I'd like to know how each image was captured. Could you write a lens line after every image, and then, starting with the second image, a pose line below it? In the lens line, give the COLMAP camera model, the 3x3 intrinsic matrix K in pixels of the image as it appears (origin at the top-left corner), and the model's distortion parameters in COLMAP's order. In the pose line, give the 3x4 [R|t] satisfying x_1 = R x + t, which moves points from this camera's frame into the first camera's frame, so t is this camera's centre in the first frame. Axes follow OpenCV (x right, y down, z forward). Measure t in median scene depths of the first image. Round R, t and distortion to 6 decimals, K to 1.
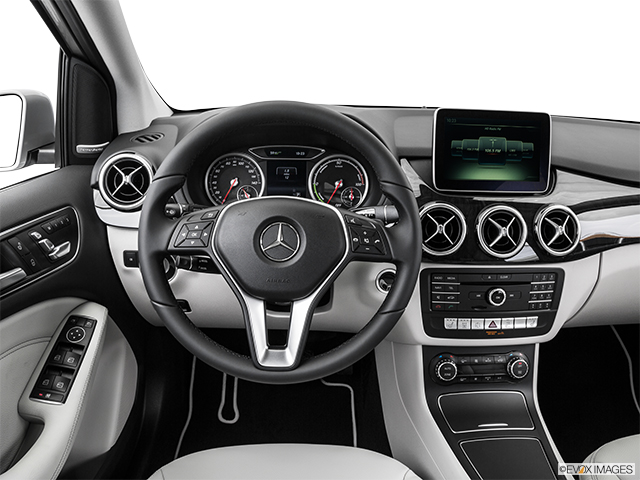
lens RADIAL K [[469.0, 0, 318.8], [0, 469.0, 232.2], [0, 0, 1]] dist [-0.105266, 0.001567]
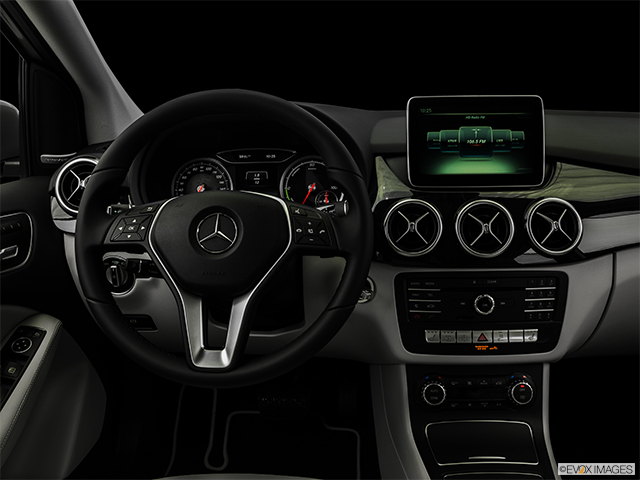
lens RADIAL K [[532.3, 0, 320.0], [0, 532.3, 240.0], [0, 0, 1]] dist [-0.071132, 0.007737]
pose [[0.995471, -0.020366, -0.092860, 0.169517], [0.012696, 0.996514, -0.082457, 0.095404], [0.094216, 0.080904, 0.992259, -0.030015]]
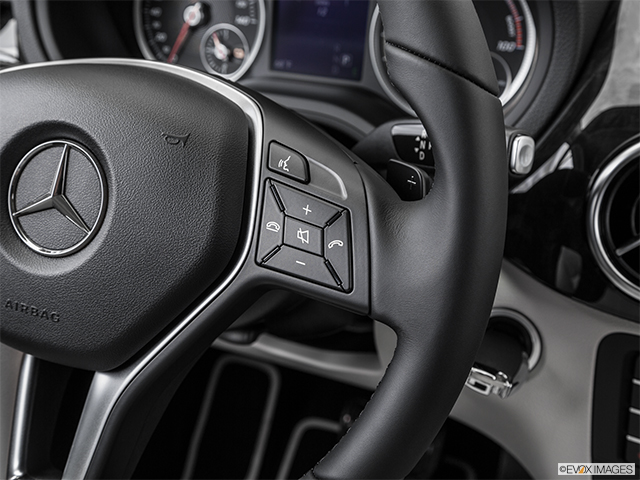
lens RADIAL K [[850.0, 0, 320.0], [0, 850.0, 240.0], [0, 0, 1]] dist [0.005818, 0.008192]
pose [[0.908905, 0.170841, -0.380401, 0.251424], [-0.114231, 0.979336, 0.166890, -0.056302], [0.401052, -0.108234, 0.909639, 0.390661]]
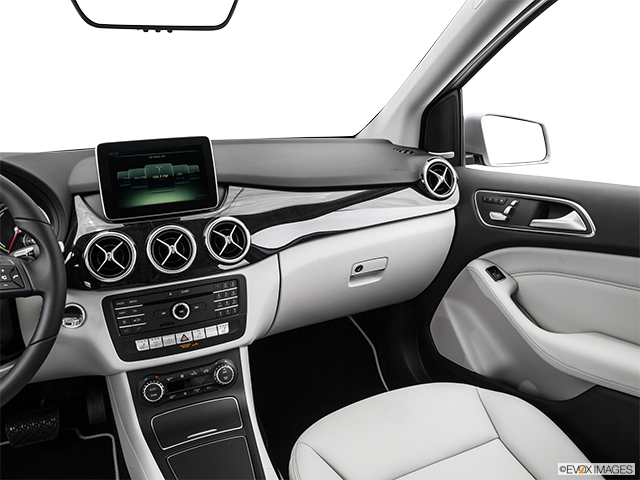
lens RADIAL K [[477.5, 0, 308.4], [0, 477.5, 238.3], [0, 0, 1]] dist [-0.121002, 0.042098]
pose [[0.925300, -0.146939, 0.349613, 0.297338], [0.172066, 0.984200, -0.041746, 0.070135], [-0.337955, 0.098784, 0.935964, -0.128065]]
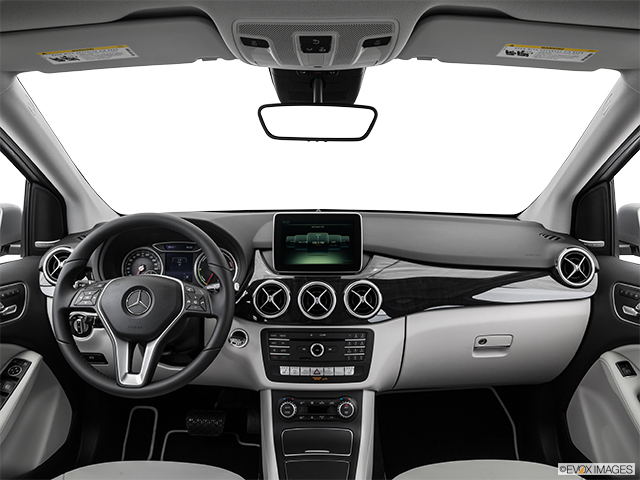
lens RADIAL K [[477.5, 0, 308.4], [0, 477.5, 238.3], [0, 0, 1]] dist [-0.121002, 0.042098]
pose [[0.998926, -0.013082, -0.044452, 0.418445], [0.004116, 0.980580, -0.196077, 0.091051], [0.046154, 0.195684, 0.979580, -0.405610]]
